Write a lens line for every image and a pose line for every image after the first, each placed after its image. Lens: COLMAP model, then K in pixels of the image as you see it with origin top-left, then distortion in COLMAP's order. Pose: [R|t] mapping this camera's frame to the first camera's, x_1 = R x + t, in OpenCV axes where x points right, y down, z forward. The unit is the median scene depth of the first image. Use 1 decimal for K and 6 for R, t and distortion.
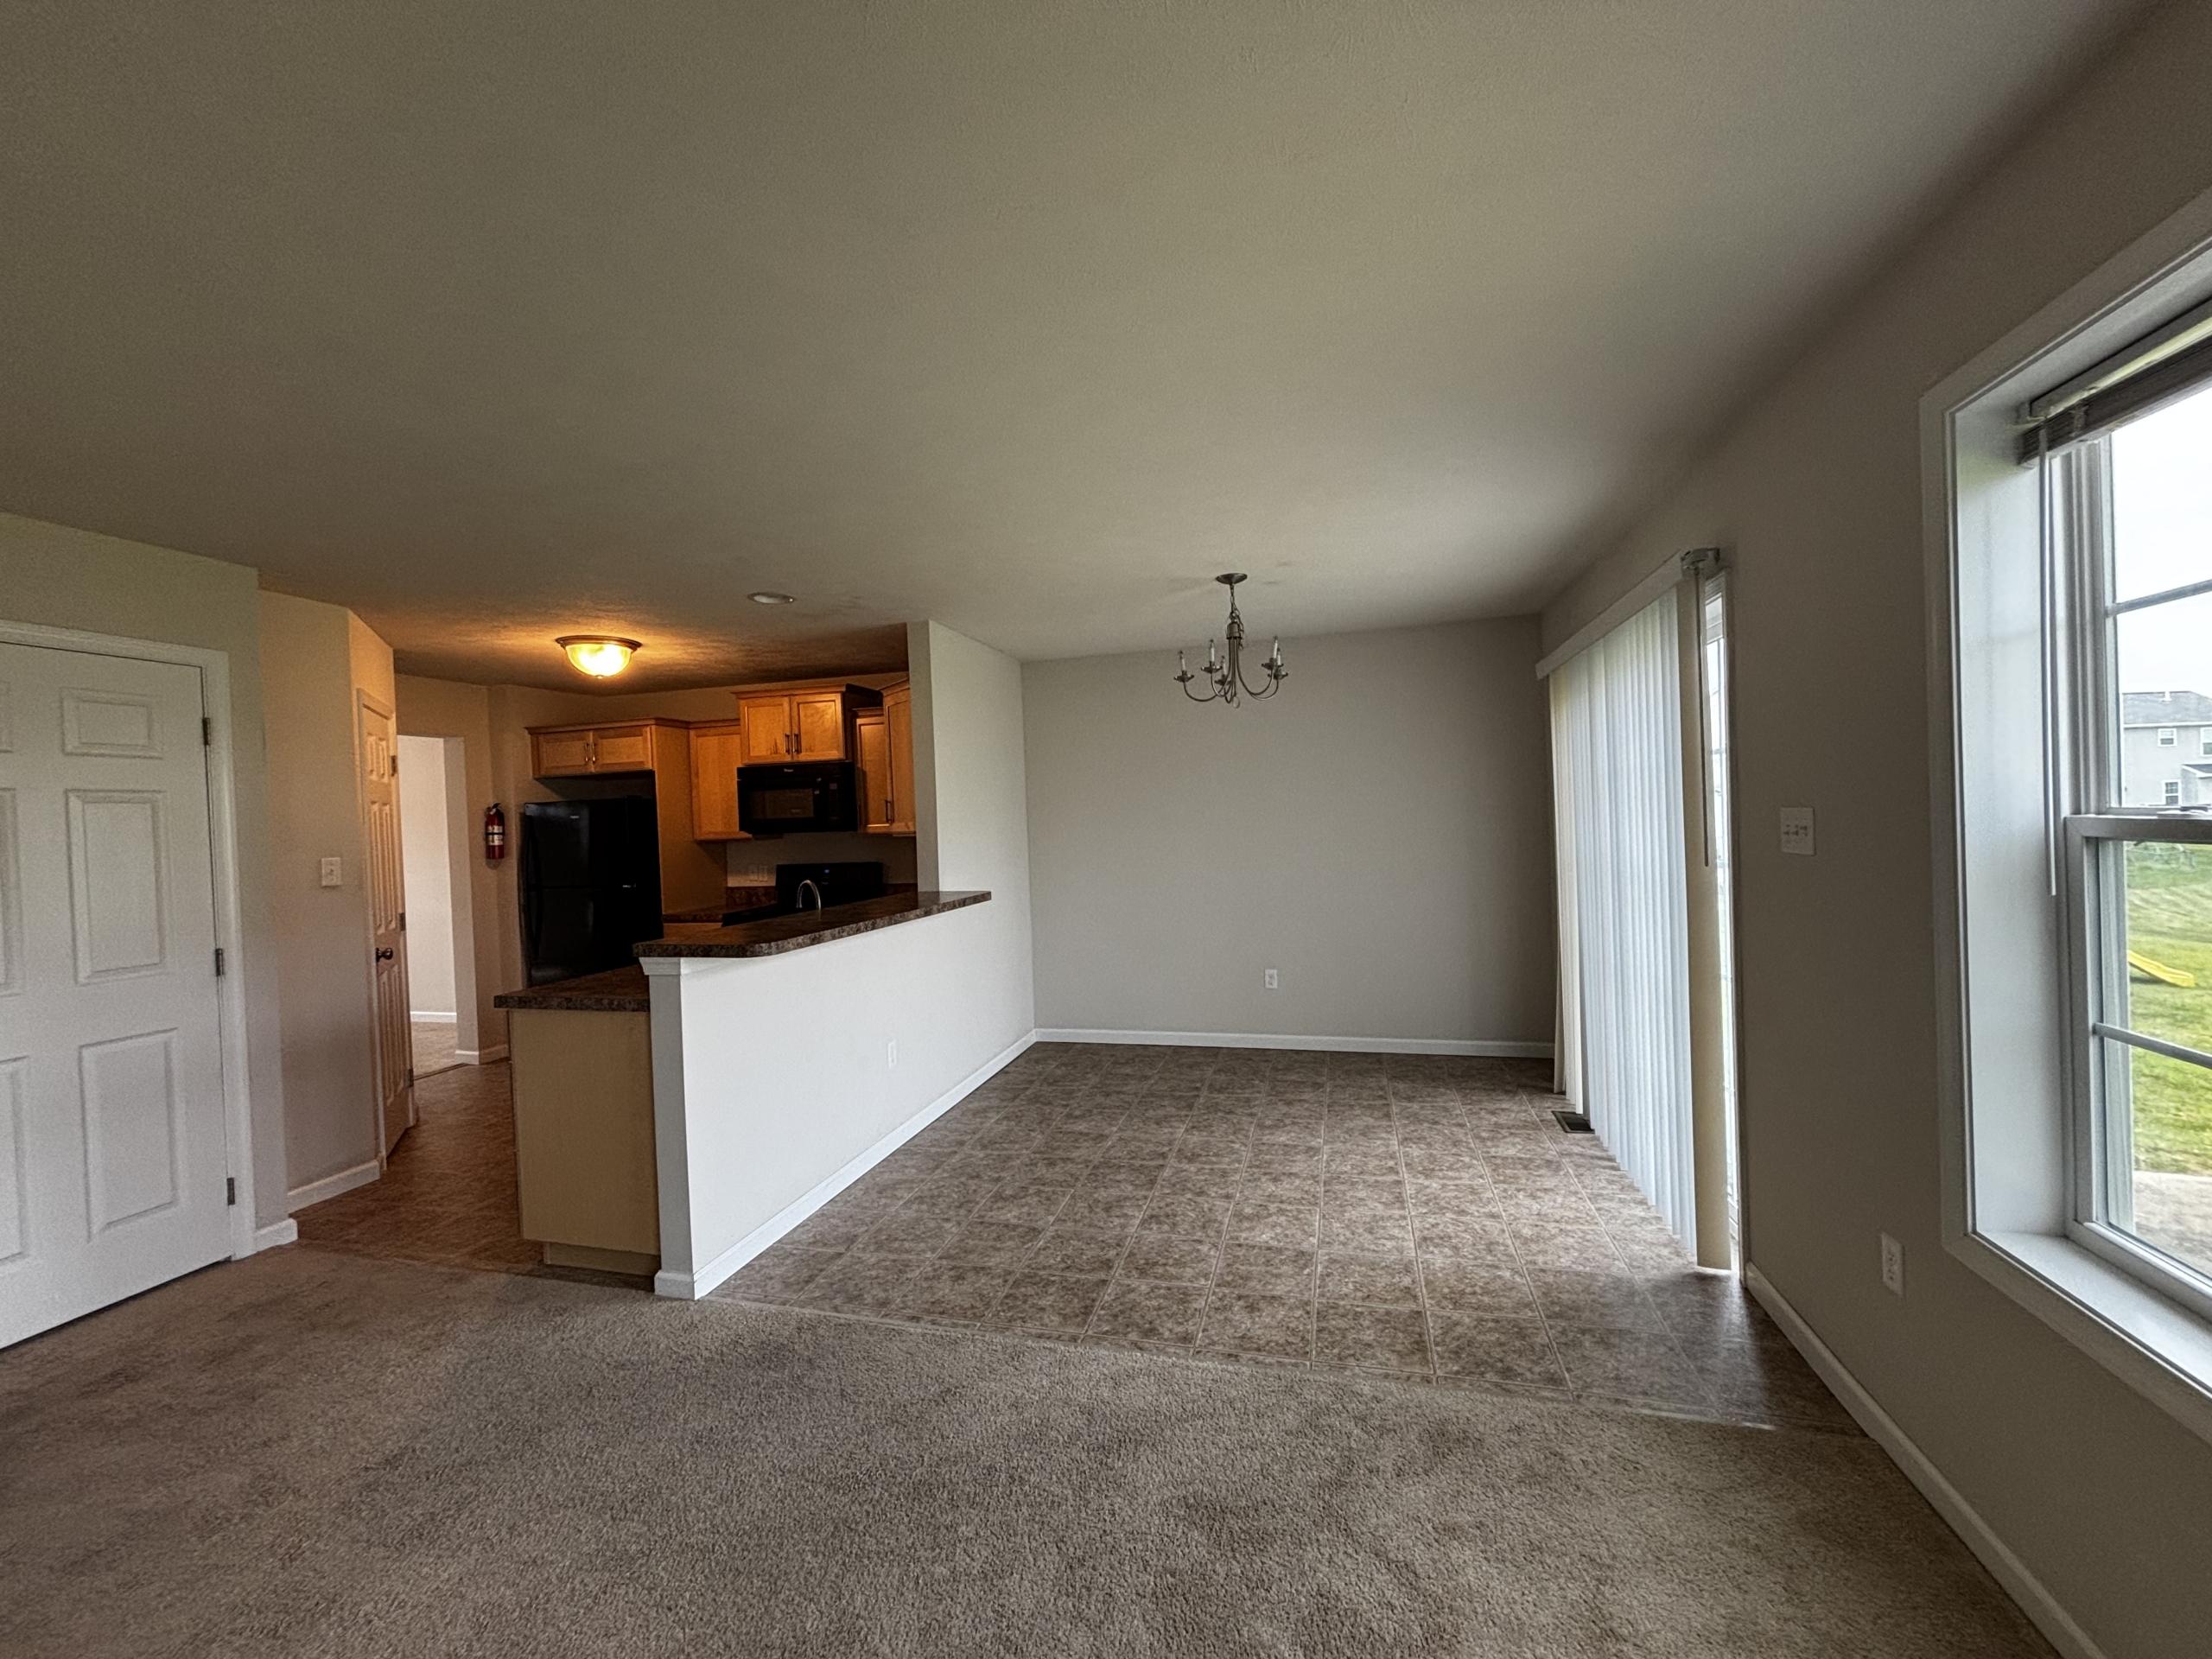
lens RADIAL K [[904.4, 0, 1097.2], [0, 904.4, 826.9], [0, 0, 1]] dist [0.003437, 0.000487]
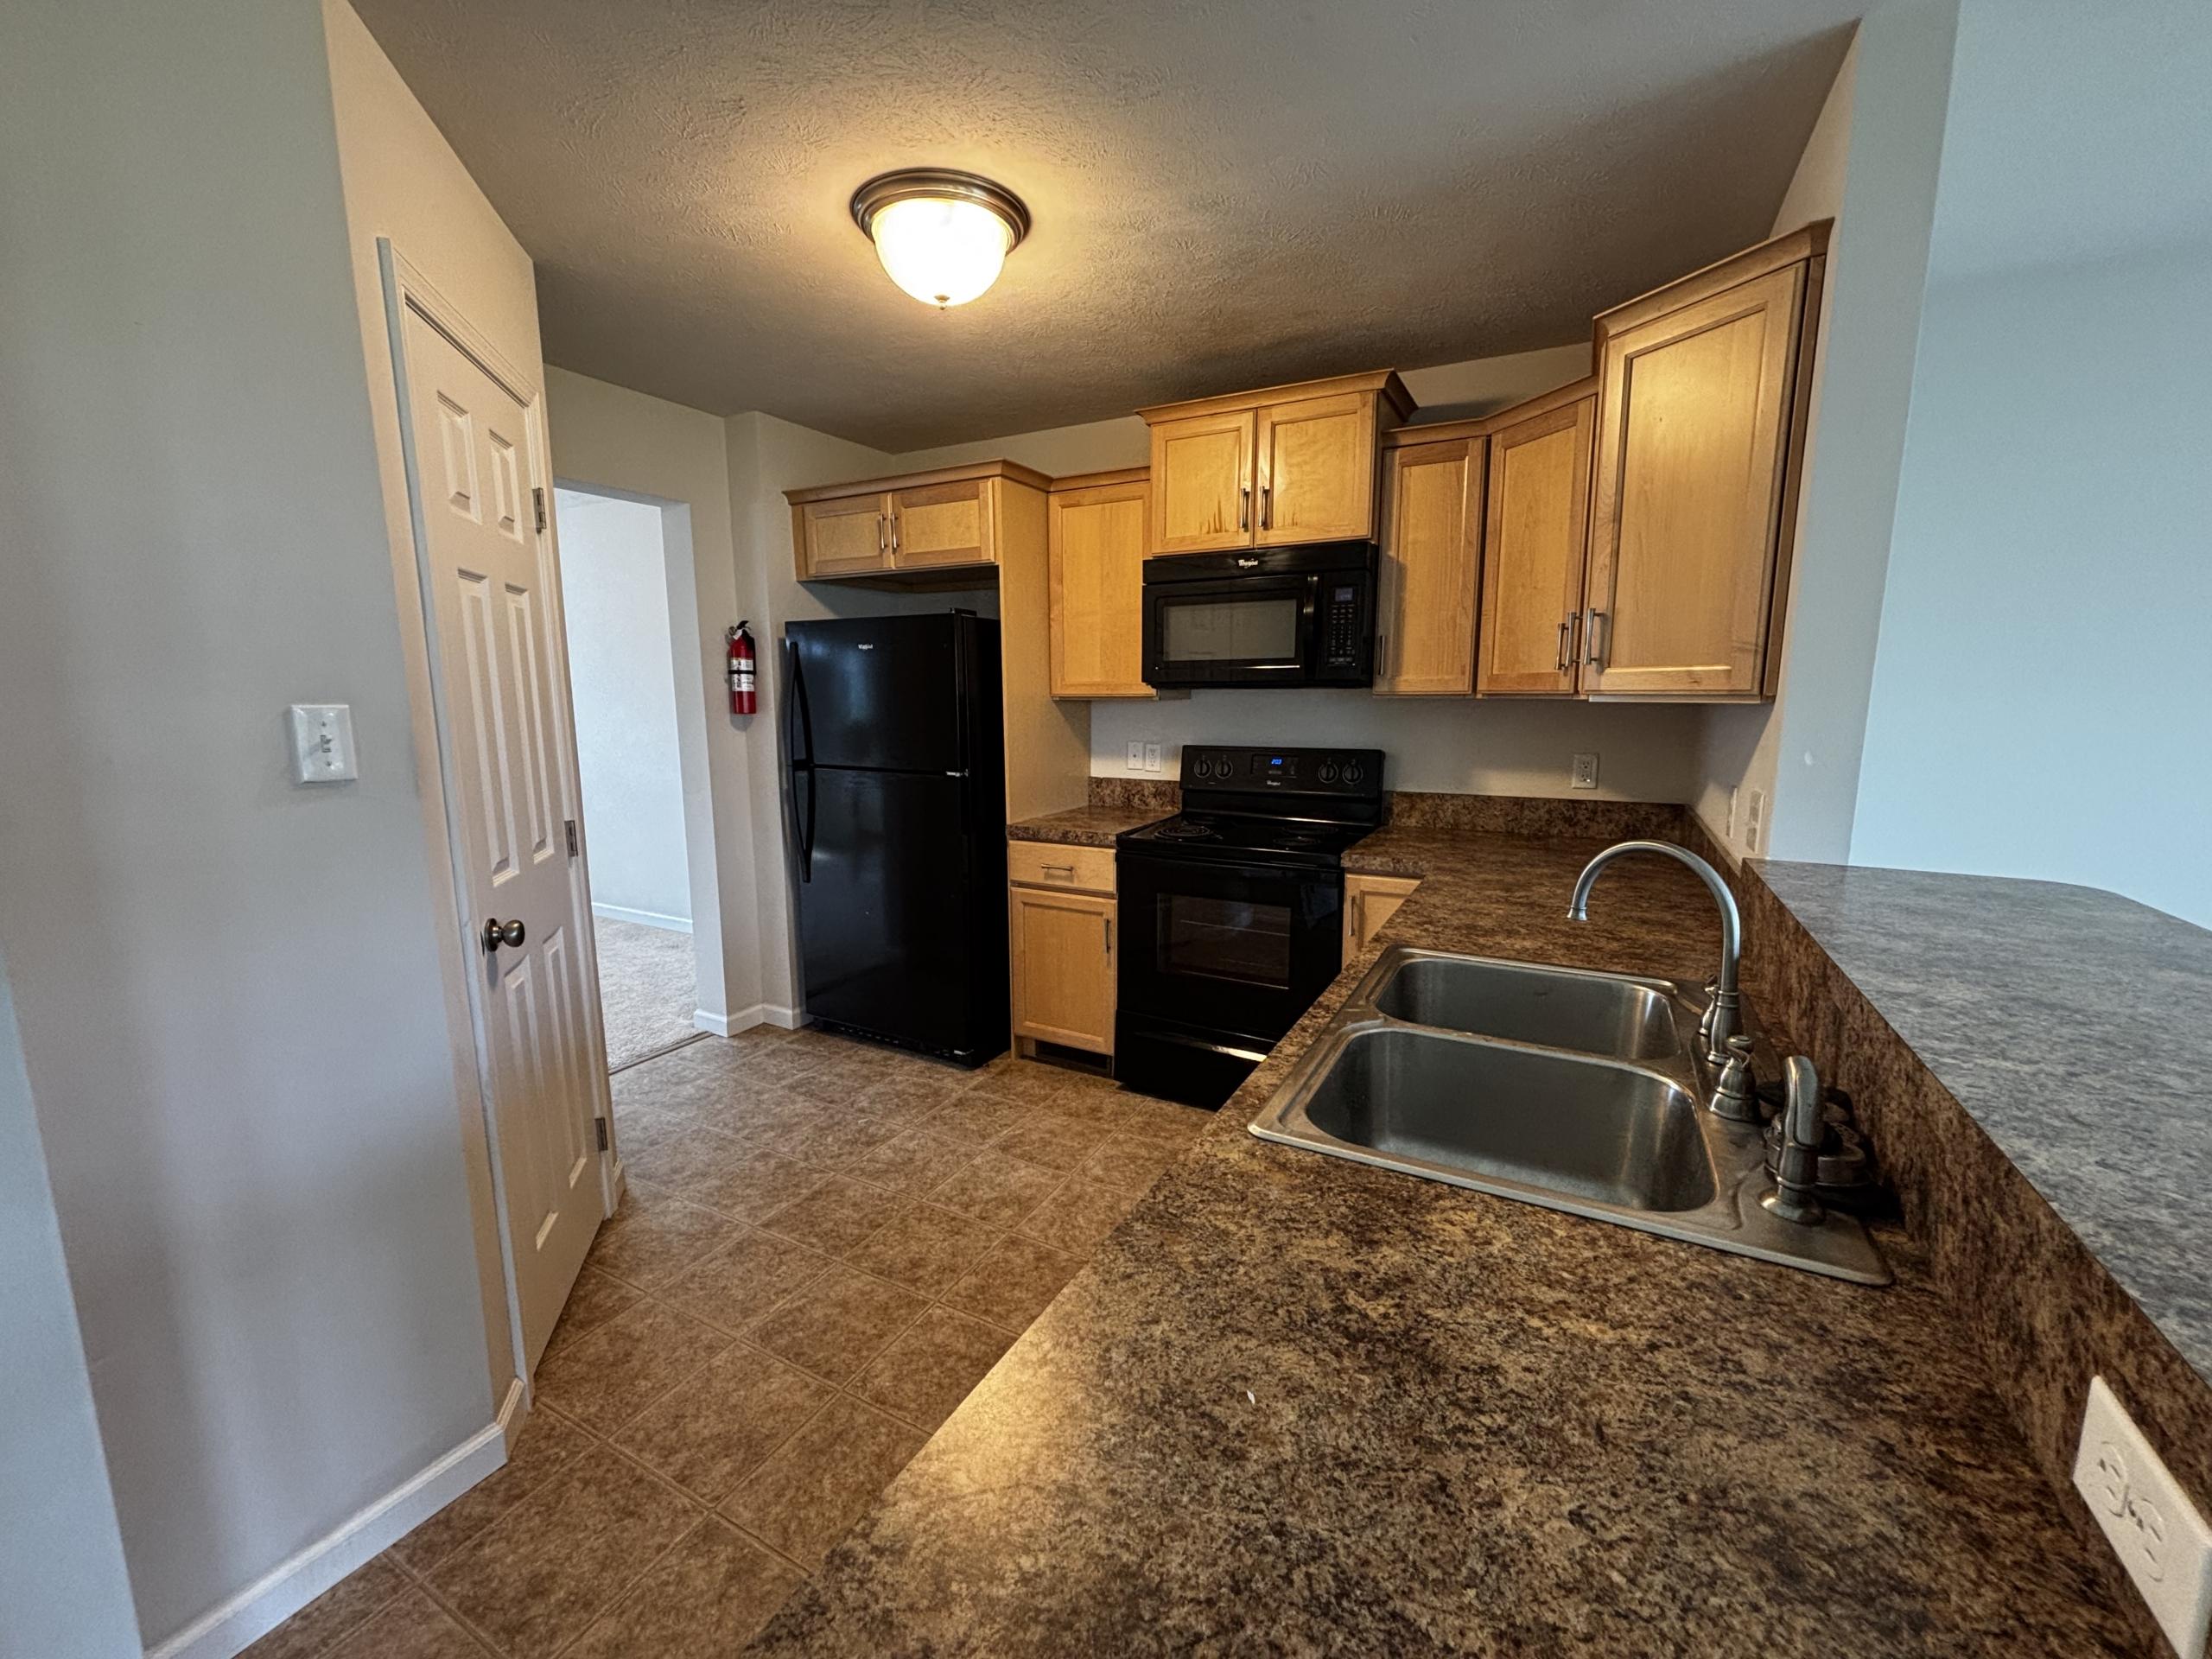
lens RADIAL K [[904.4, 0, 1107.8], [0, 904.4, 829.5], [0, 0, 1]] dist [0.003437, 0.000487]
pose [[0.975106, 0.067514, -0.211212, -0.296001], [-0.035652, 0.987864, 0.151176, 0.011103], [0.218855, -0.139882, 0.965679, 0.461413]]
